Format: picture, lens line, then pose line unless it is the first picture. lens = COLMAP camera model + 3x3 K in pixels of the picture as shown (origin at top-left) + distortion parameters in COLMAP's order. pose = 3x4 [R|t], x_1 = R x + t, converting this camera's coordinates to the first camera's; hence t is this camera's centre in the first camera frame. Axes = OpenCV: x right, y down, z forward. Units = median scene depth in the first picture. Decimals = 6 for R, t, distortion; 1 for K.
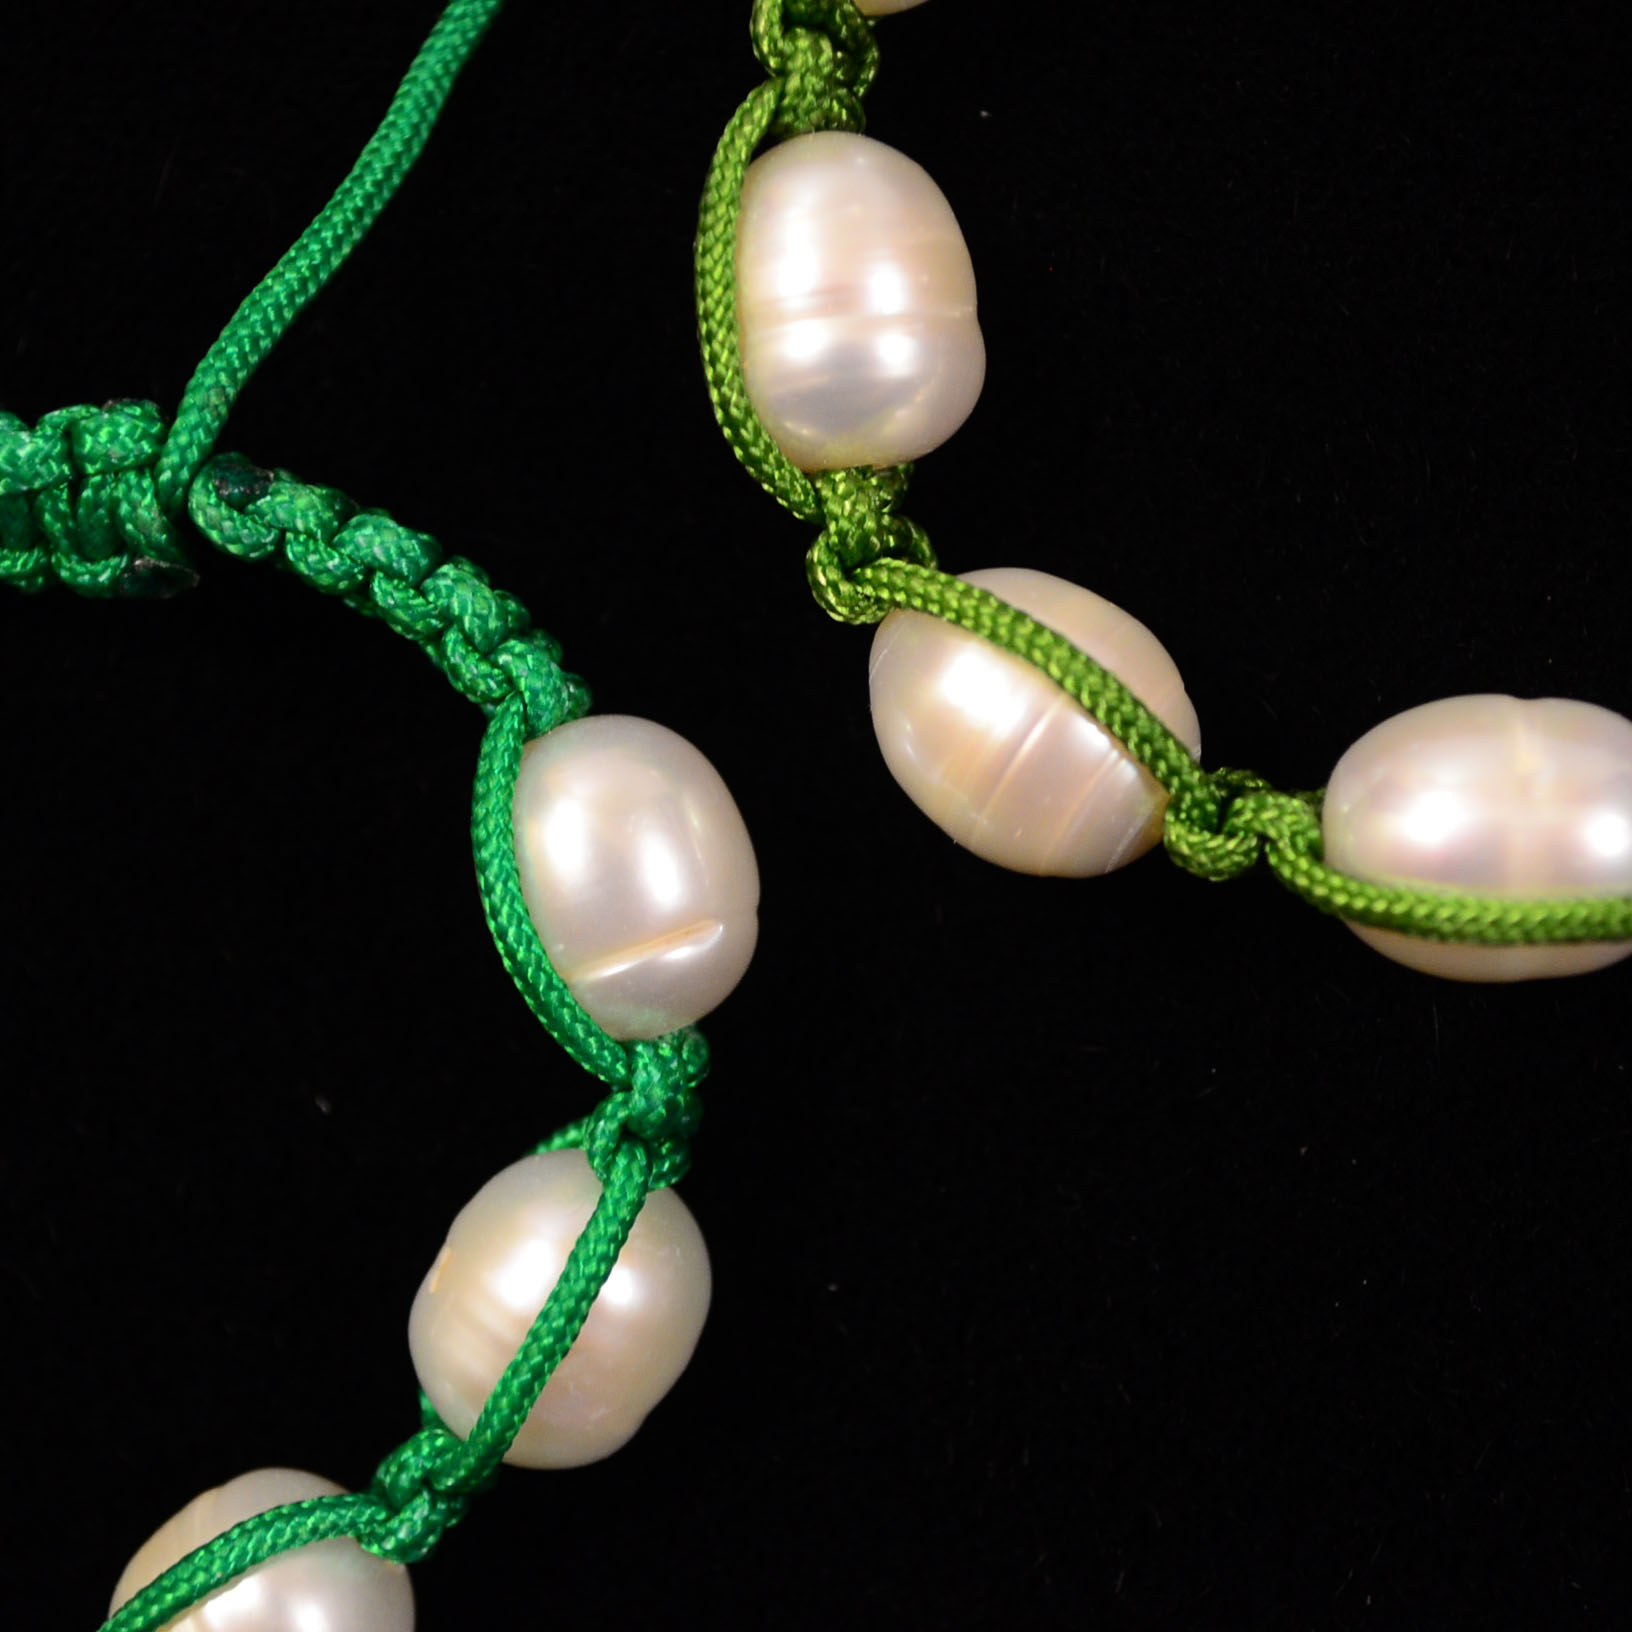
lens RADIAL K [[3464.0, 0, 816.0], [0, 3464.0, 816.0], [0, 0, 1]] dist [-0.007141, 0.002873]
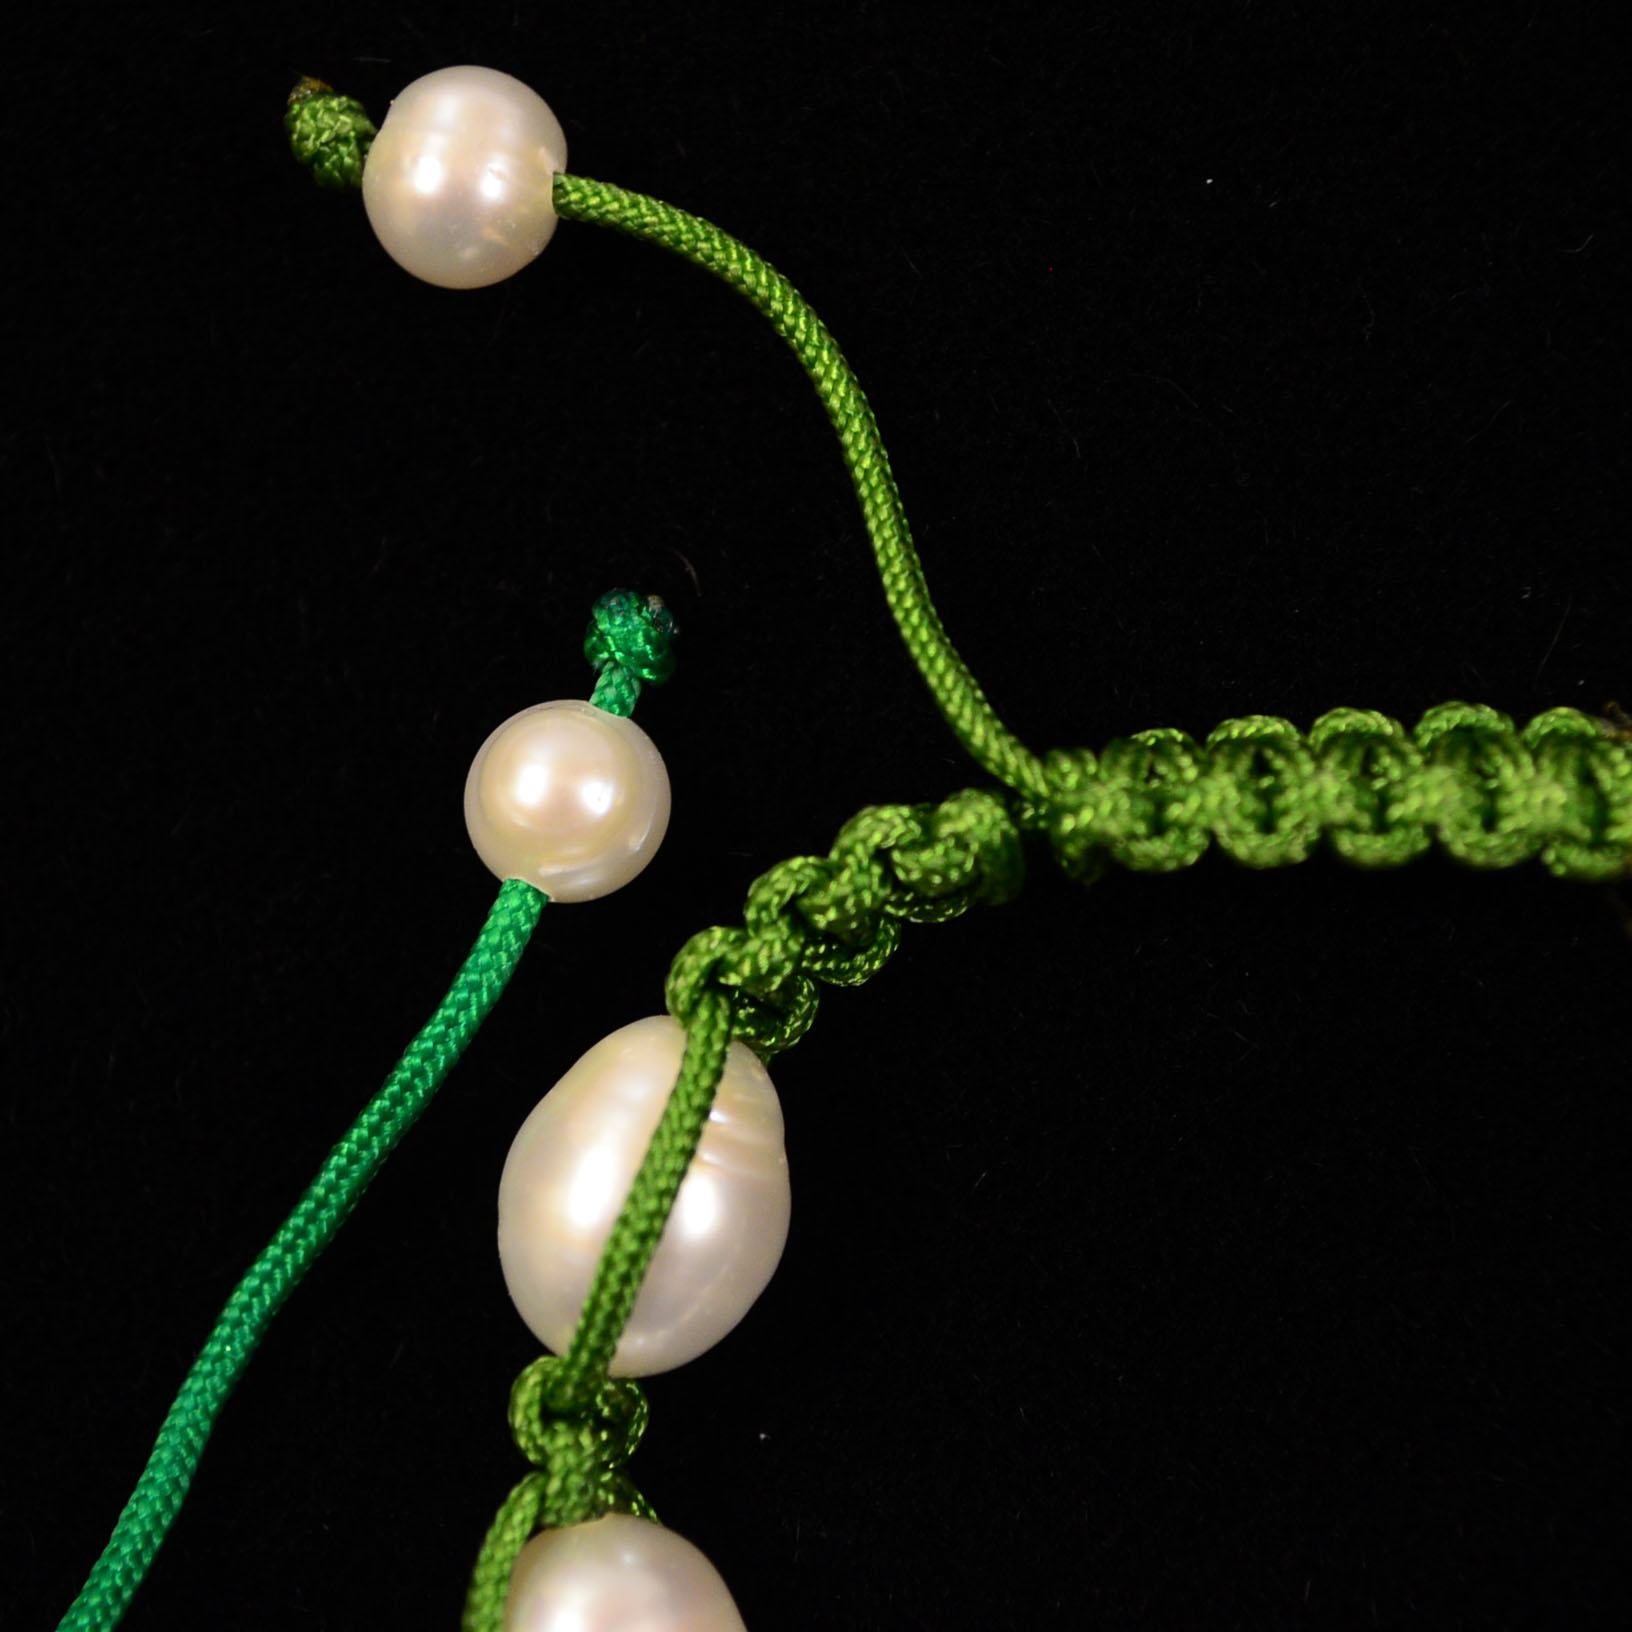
lens RADIAL K [[3464.0, 0, 816.0], [0, 3464.0, 816.0], [0, 0, 1]] dist [-0.007141, 0.002873]
pose [[0.998794, -0.047567, 0.012126, 0.062681], [0.047873, 0.998508, -0.026283, -0.364538], [-0.010858, 0.026832, 0.999581, 0.027776]]
